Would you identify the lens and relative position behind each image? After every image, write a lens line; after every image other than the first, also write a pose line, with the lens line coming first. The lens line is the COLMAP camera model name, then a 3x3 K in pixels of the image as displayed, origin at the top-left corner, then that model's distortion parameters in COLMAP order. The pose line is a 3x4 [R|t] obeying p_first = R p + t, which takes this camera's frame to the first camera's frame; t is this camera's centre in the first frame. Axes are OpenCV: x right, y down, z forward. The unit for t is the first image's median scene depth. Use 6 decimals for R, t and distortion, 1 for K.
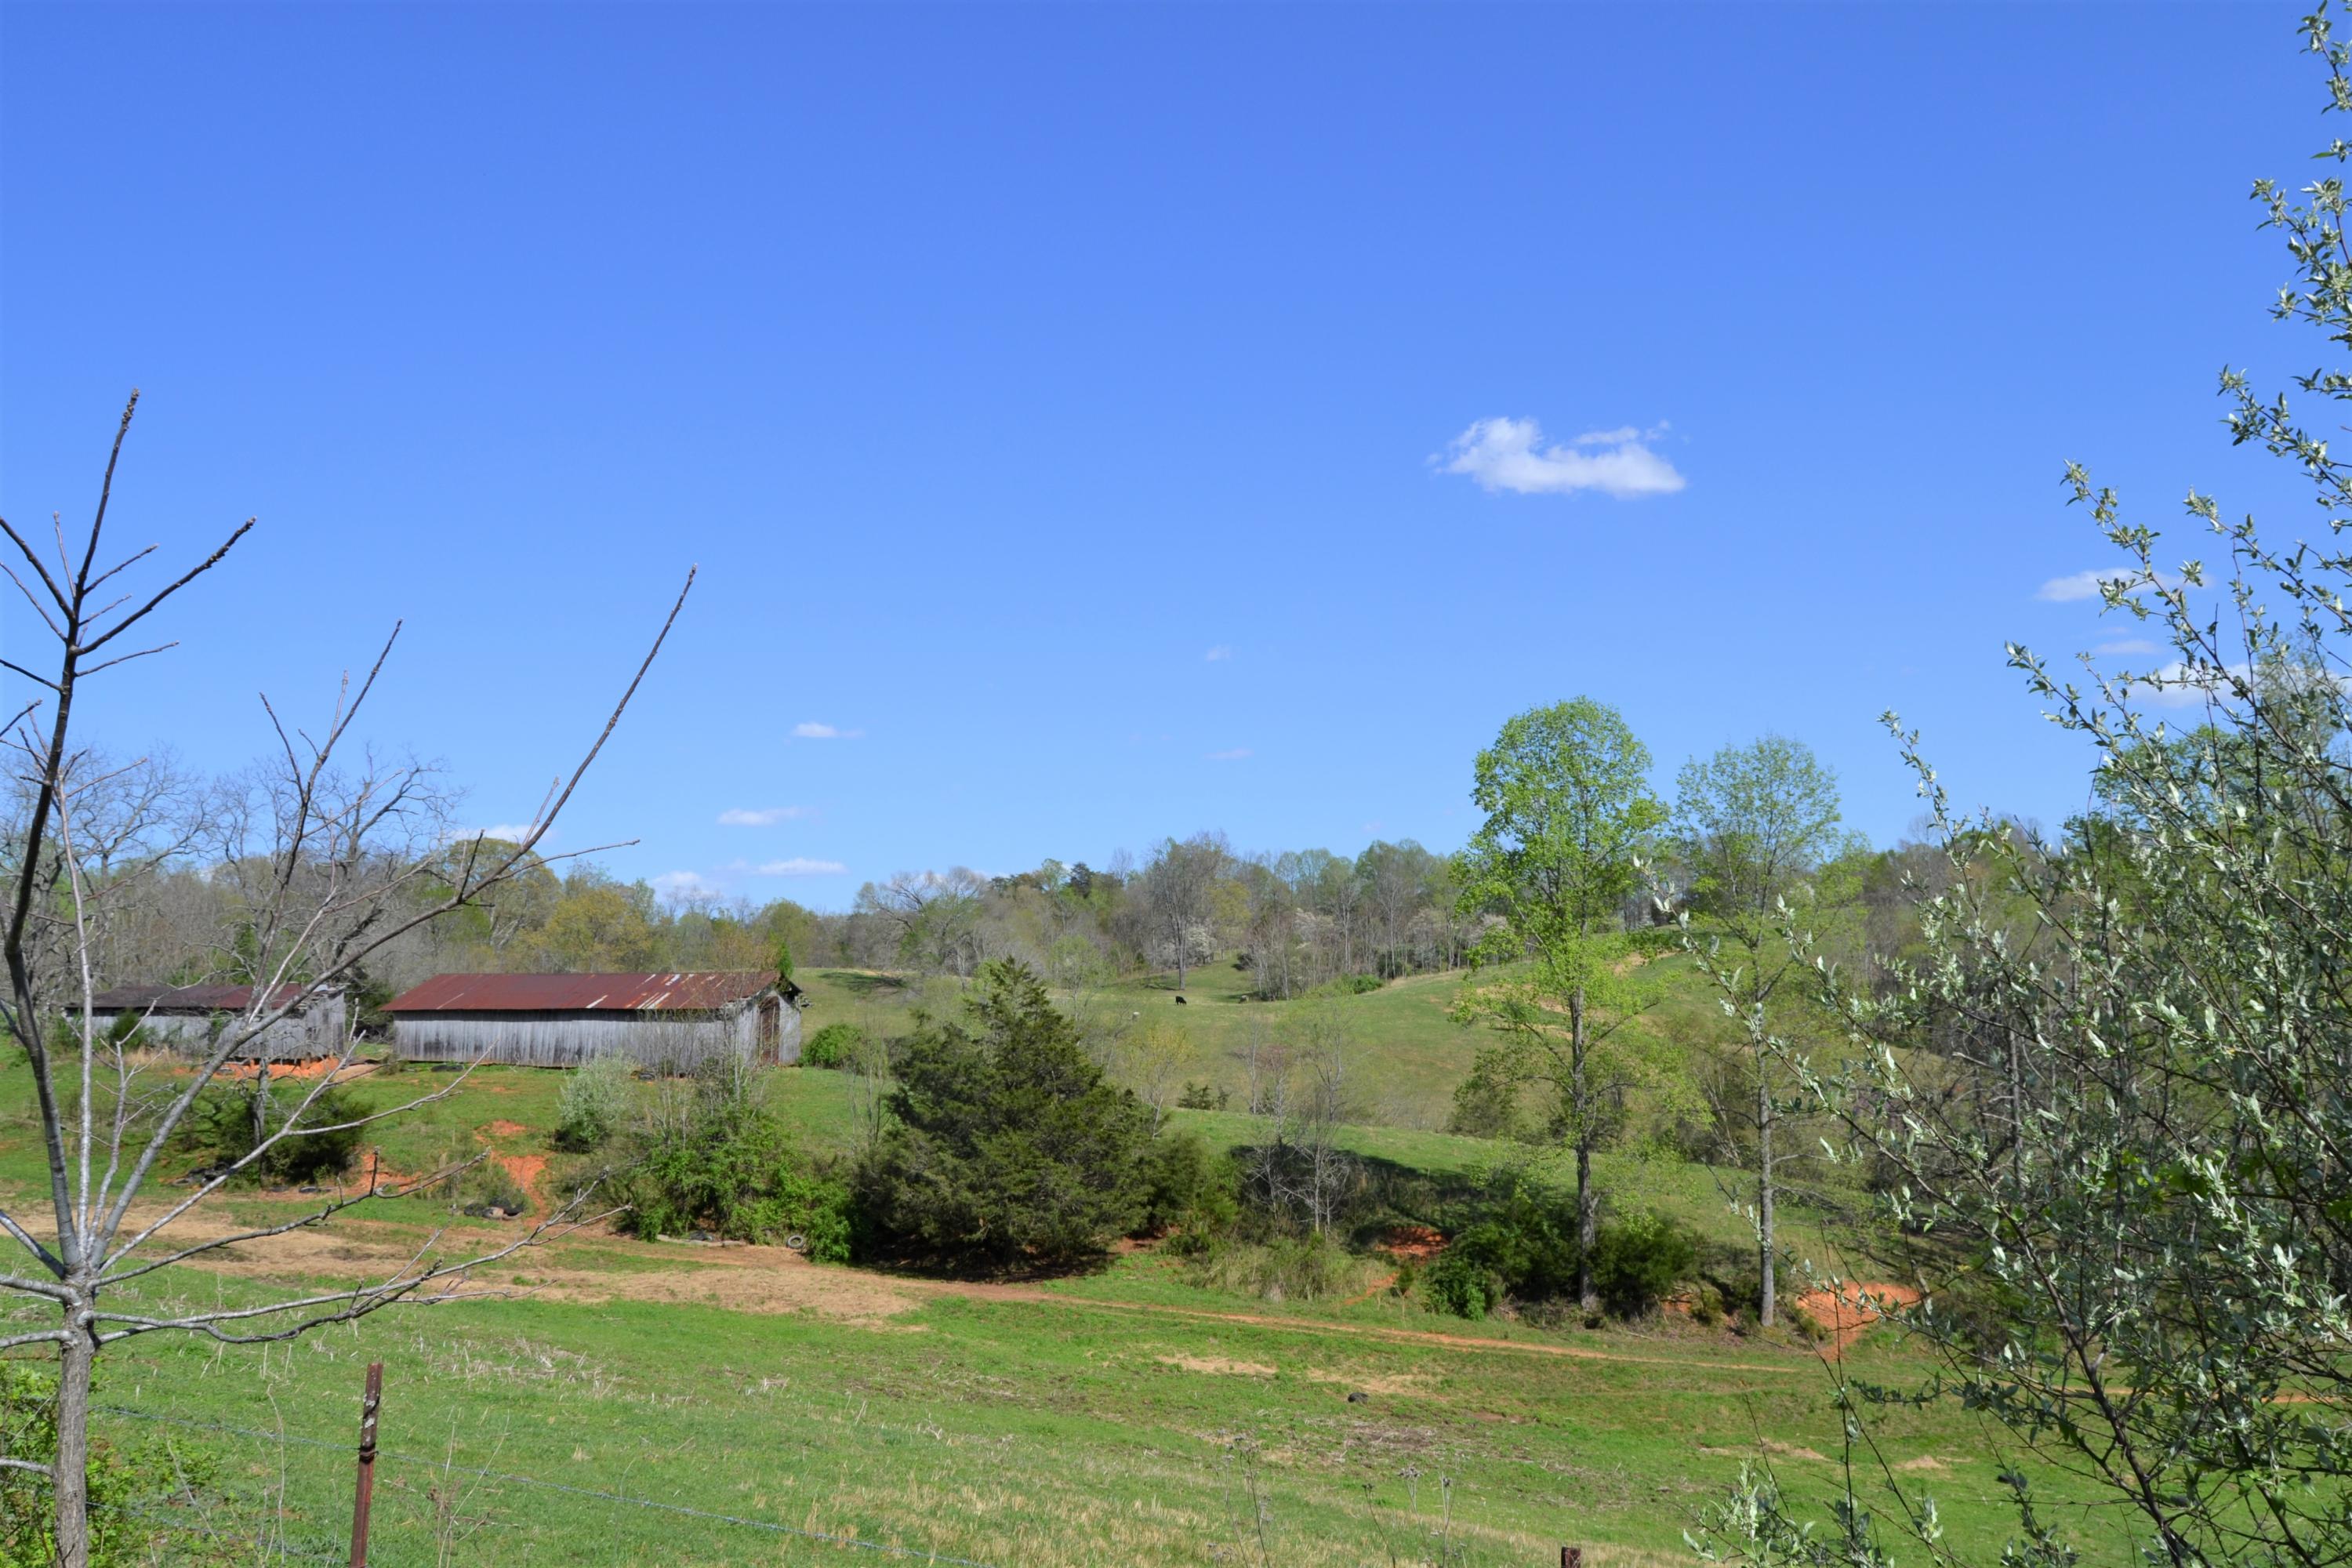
lens RADIAL K [[1827.3, 0, 1183.6], [0, 1827.3, 812.4], [0, 0, 1]] dist [-0.022147, 0.016766]
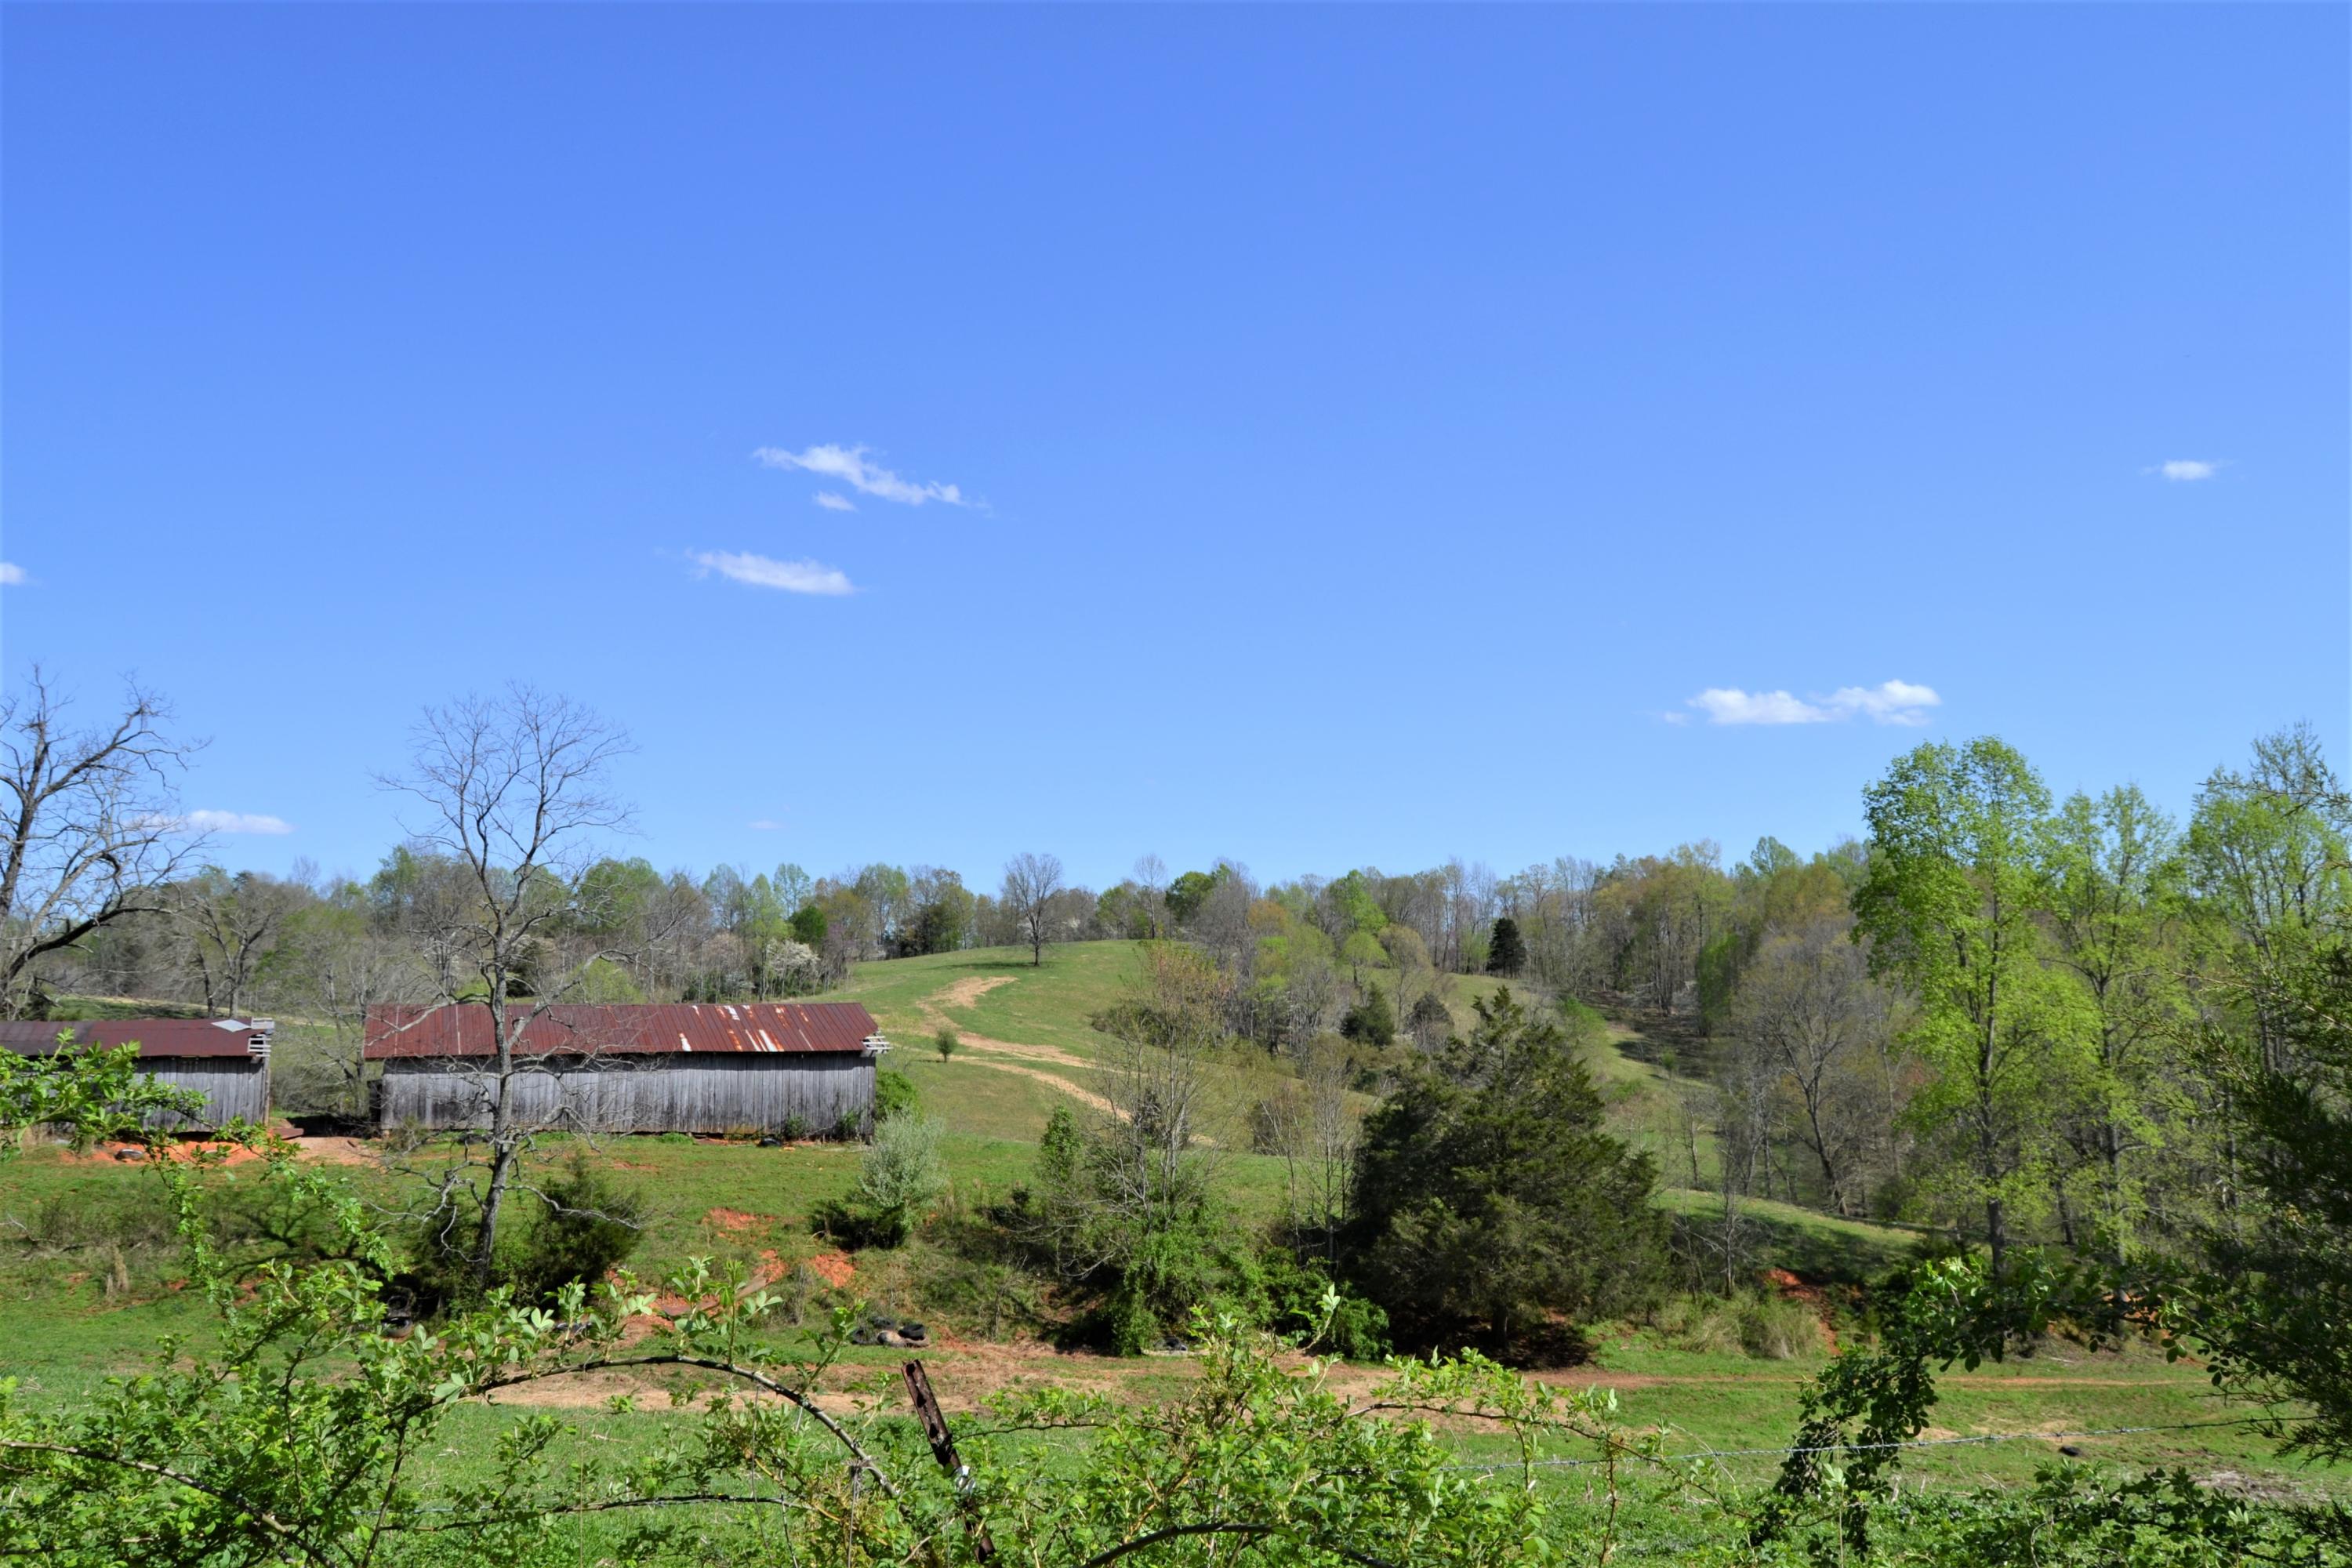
lens RADIAL K [[1827.3, 0, 1183.6], [0, 1827.3, 812.4], [0, 0, 1]] dist [-0.022147, 0.016766]
pose [[0.876227, 0.052052, 0.479079, -0.645648], [-0.044640, 0.998642, -0.026857, 0.025665], [-0.479826, 0.002147, 0.877361, 0.310241]]
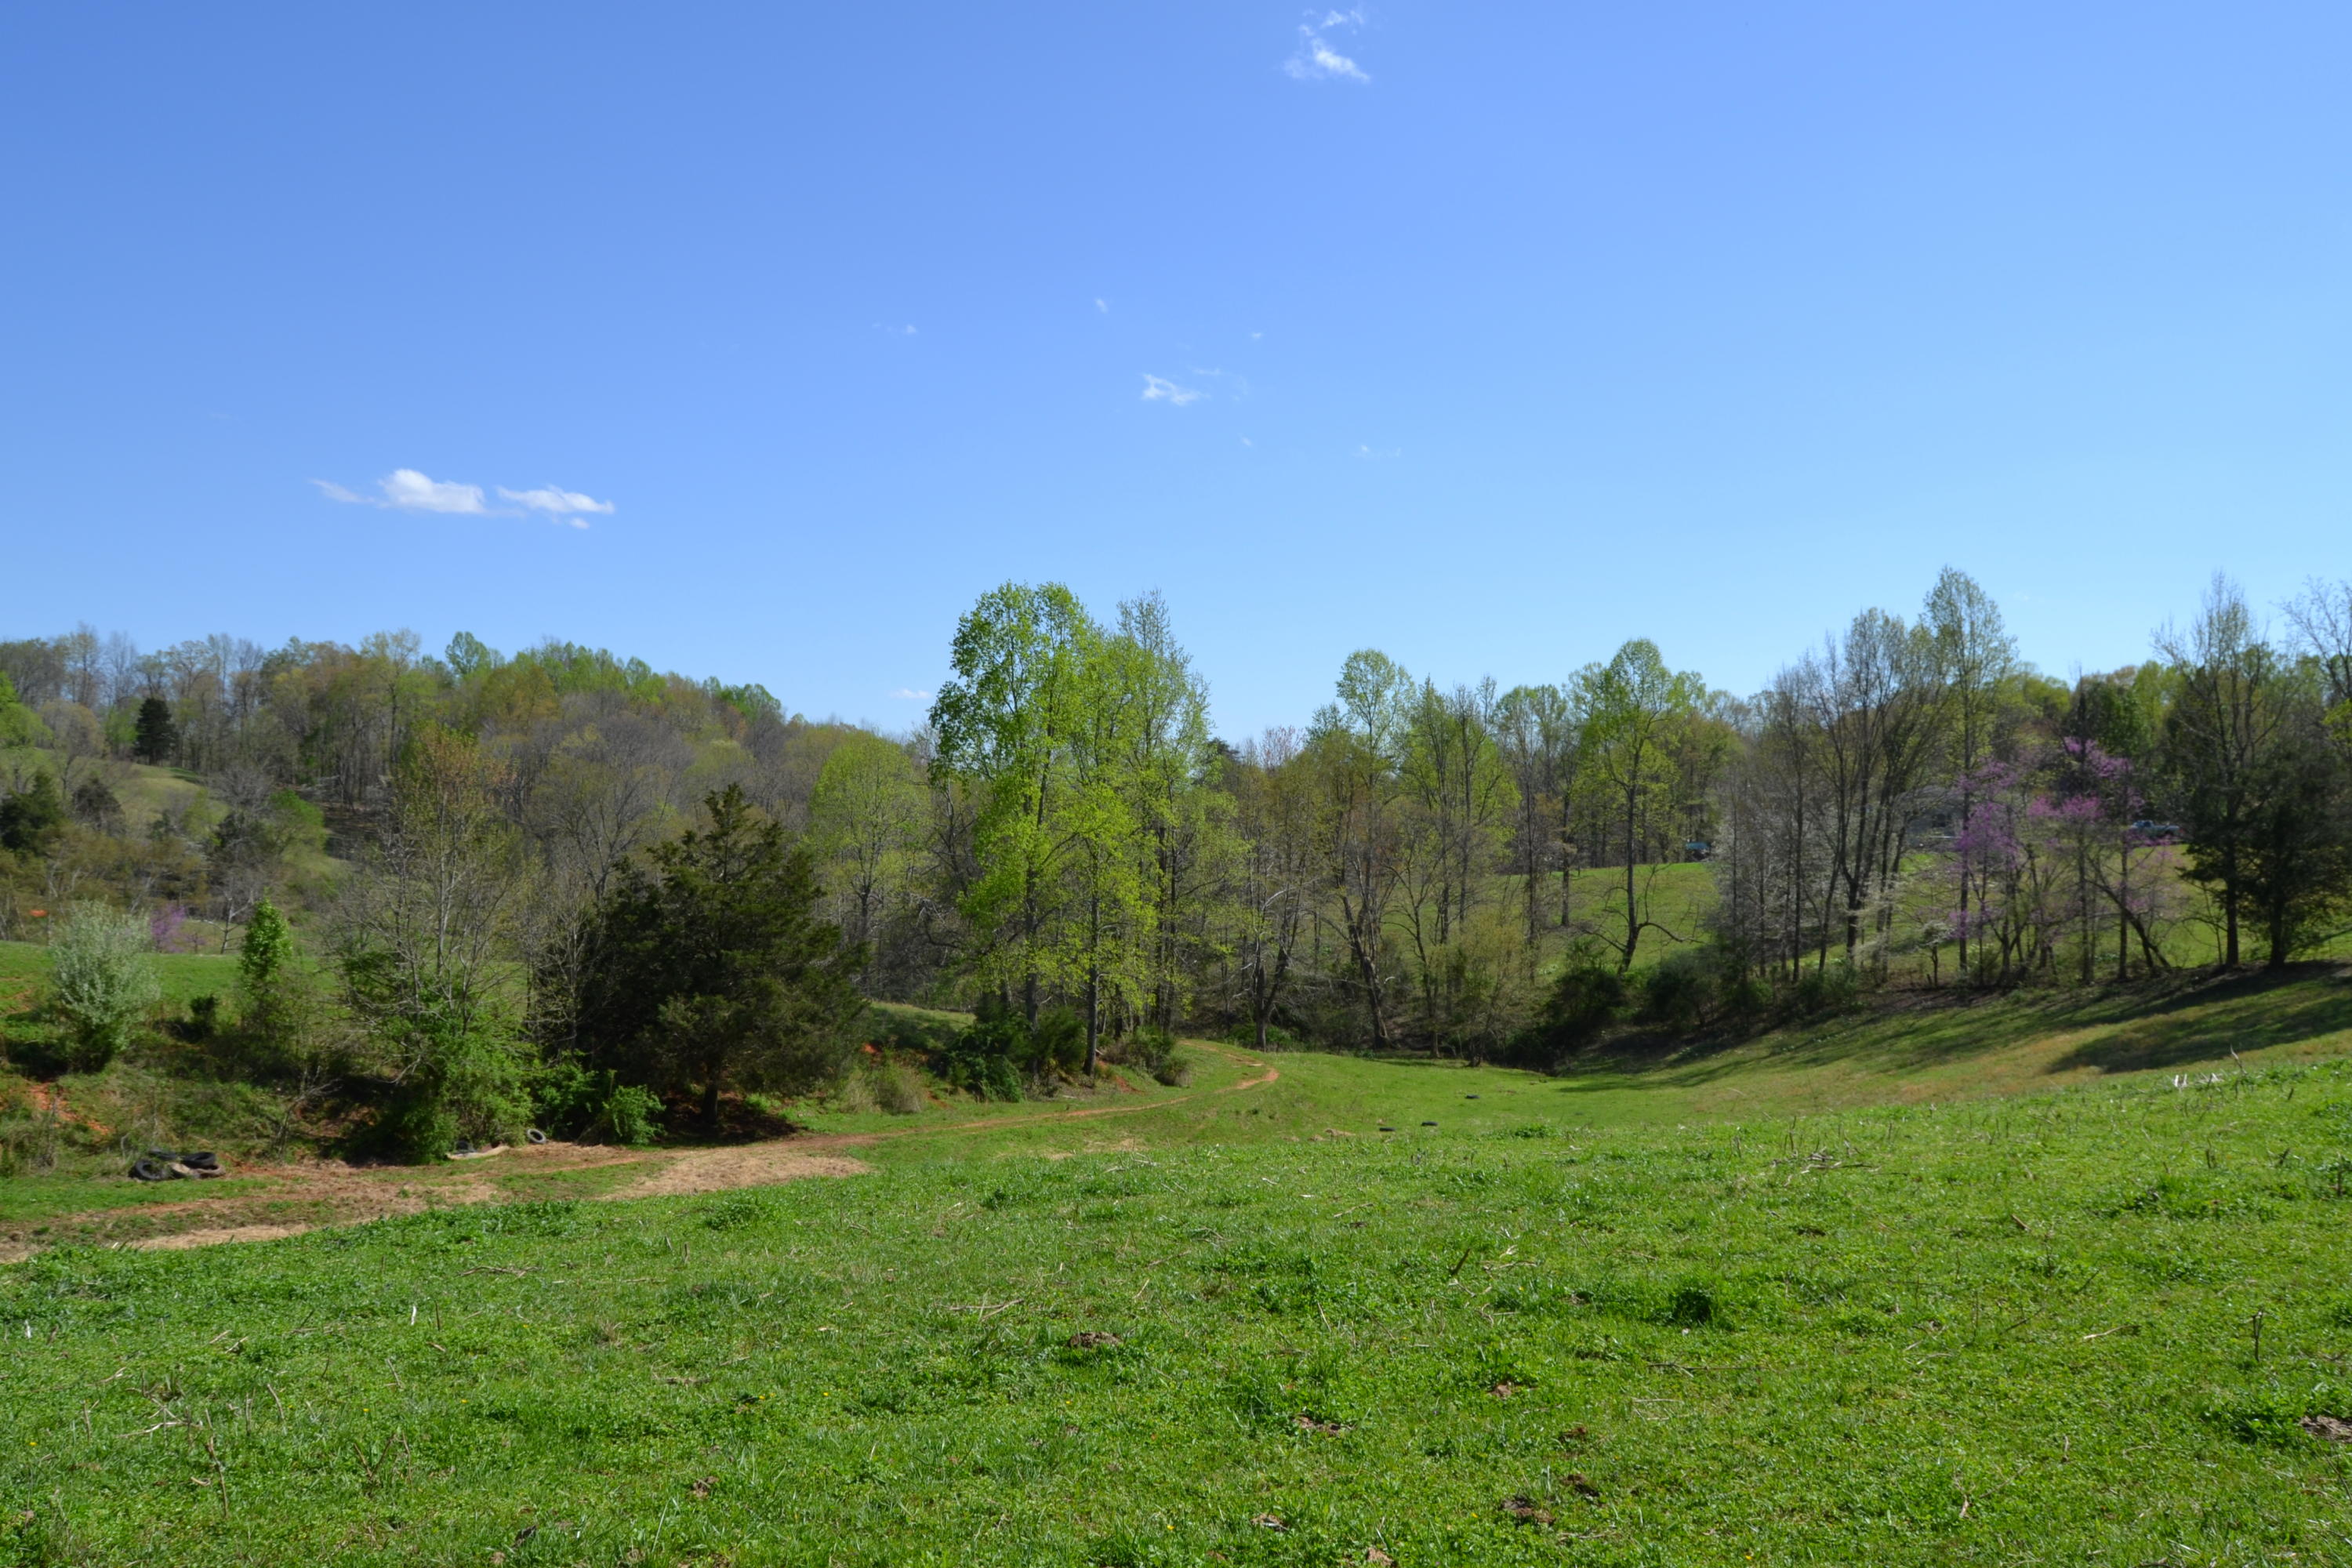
lens RADIAL K [[1827.3, 0, 1183.6], [0, 1827.3, 812.4], [0, 0, 1]] dist [-0.022147, 0.016766]
pose [[0.314961, 0.013375, 0.949011, -0.910992], [-0.108857, 0.993811, 0.022122, 0.052927], [-0.942841, -0.110274, 0.314467, 0.537164]]
